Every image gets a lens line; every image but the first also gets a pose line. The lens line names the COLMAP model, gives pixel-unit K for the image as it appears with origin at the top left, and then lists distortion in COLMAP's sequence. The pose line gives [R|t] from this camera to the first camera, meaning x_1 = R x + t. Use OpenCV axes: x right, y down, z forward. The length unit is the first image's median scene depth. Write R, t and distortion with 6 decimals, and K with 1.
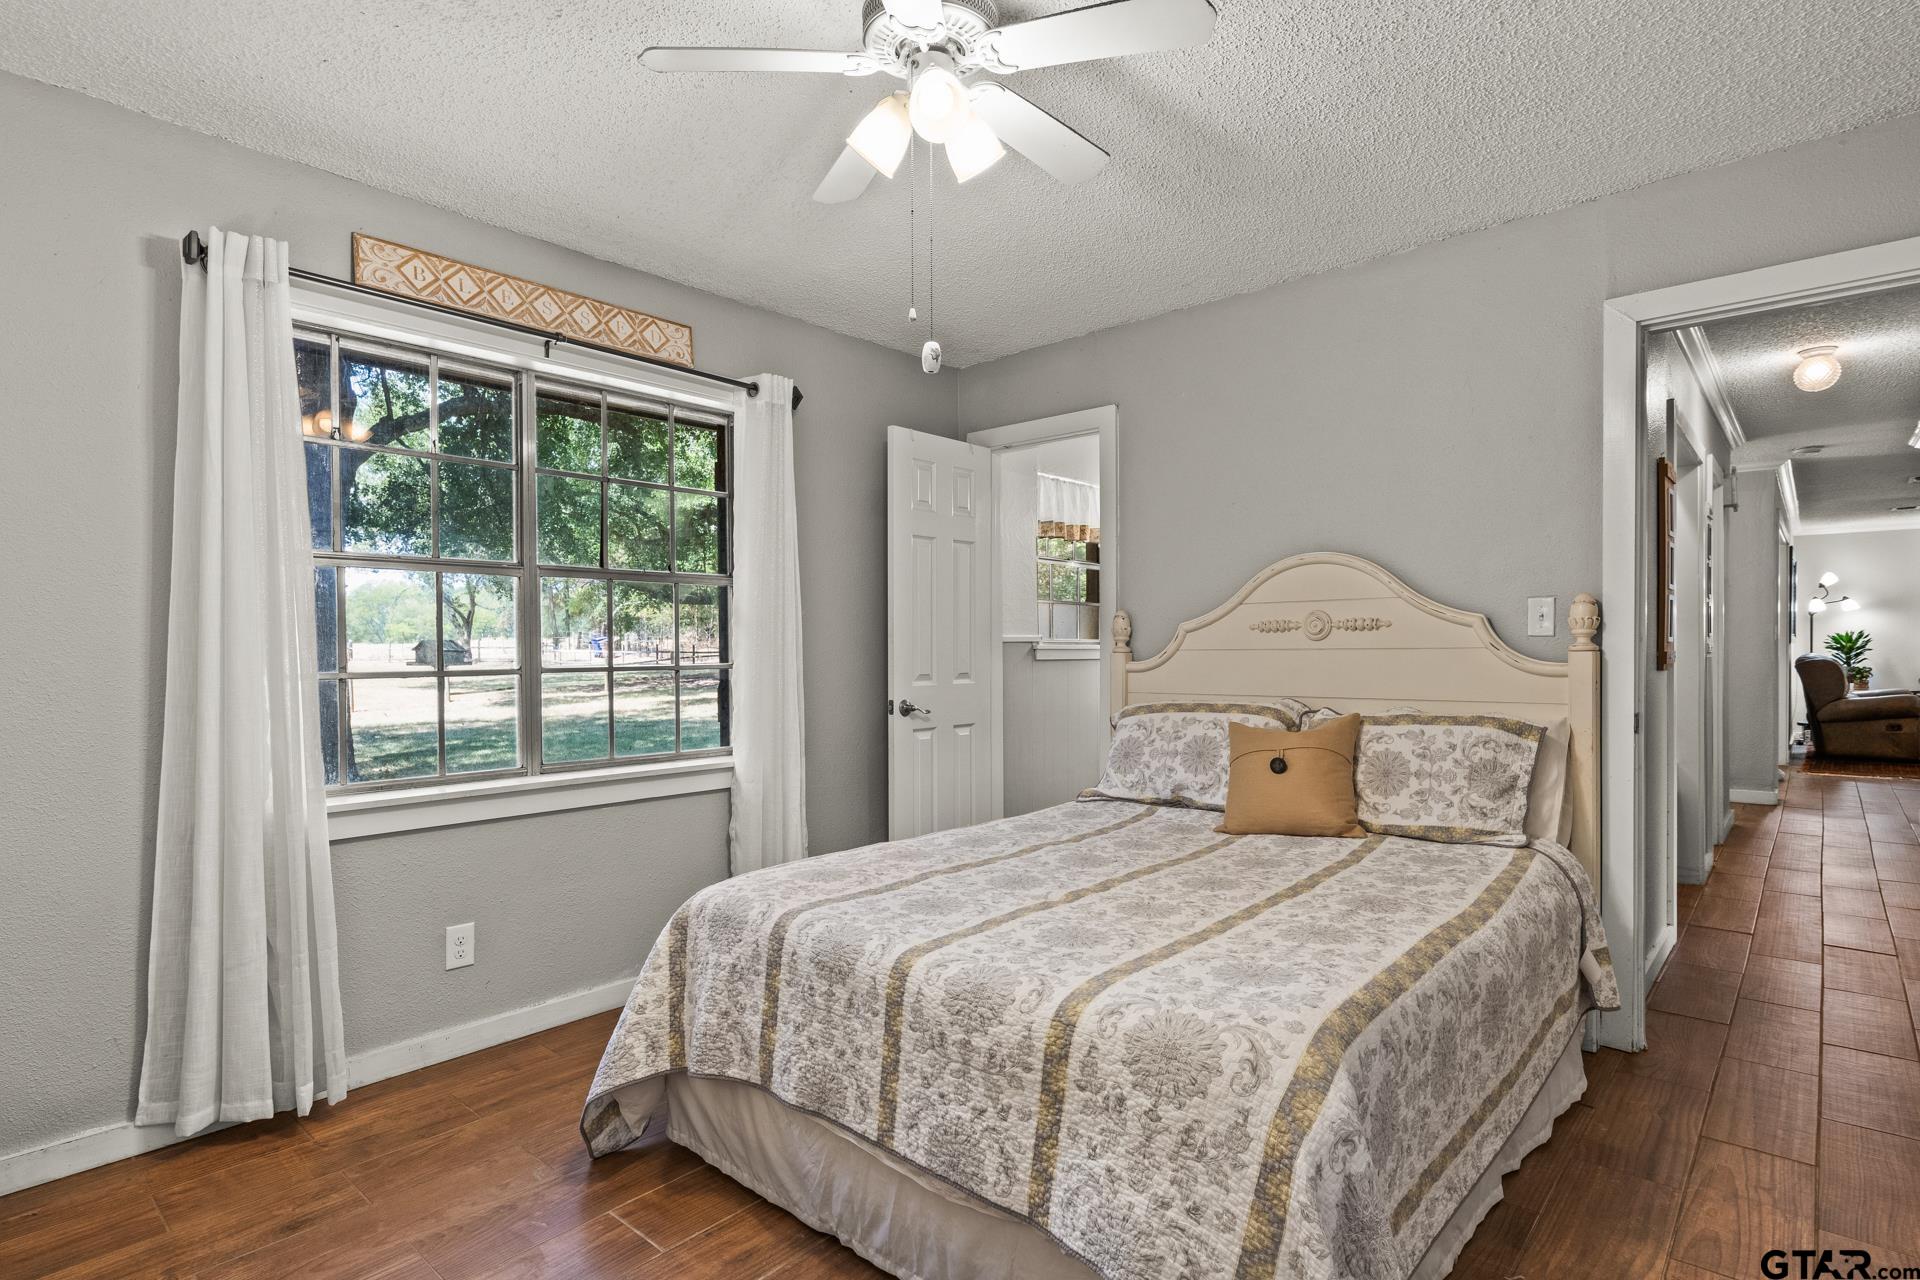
lens RADIAL K [[962.1, 0, 969.8], [0, 962.1, 651.8], [0, 0, 1]] dist [0.000942, -0.000240]
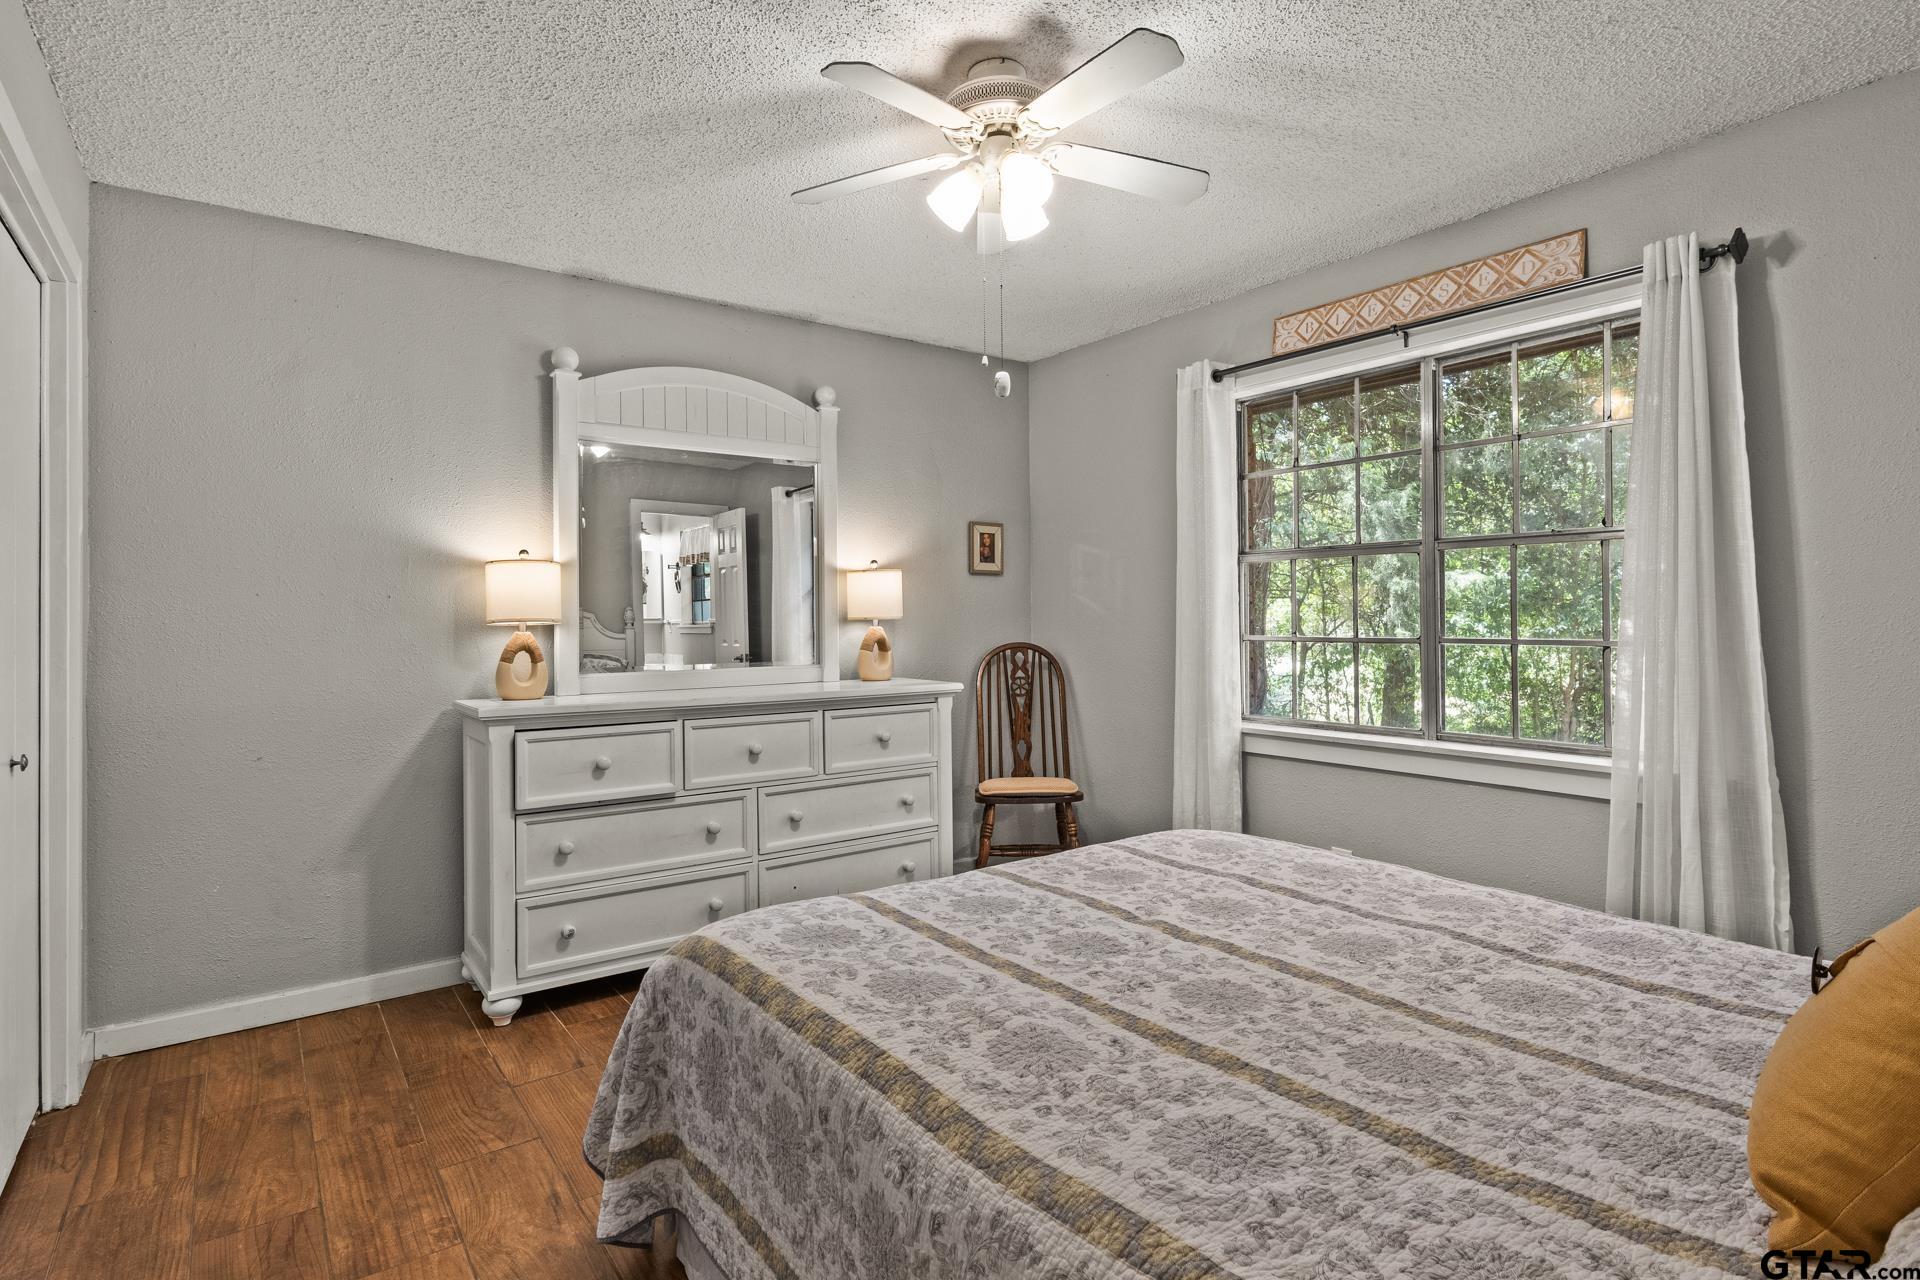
lens RADIAL K [[962.1, 0, 972.4], [0, 962.1, 633.4], [0, 0, 1]] dist [0.000942, -0.000240]
pose [[-0.198045, 0.032675, -0.979648, 0.856803], [0.014191, 0.999435, 0.030466, -0.033116], [0.980090, -0.007869, -0.198397, 0.882500]]
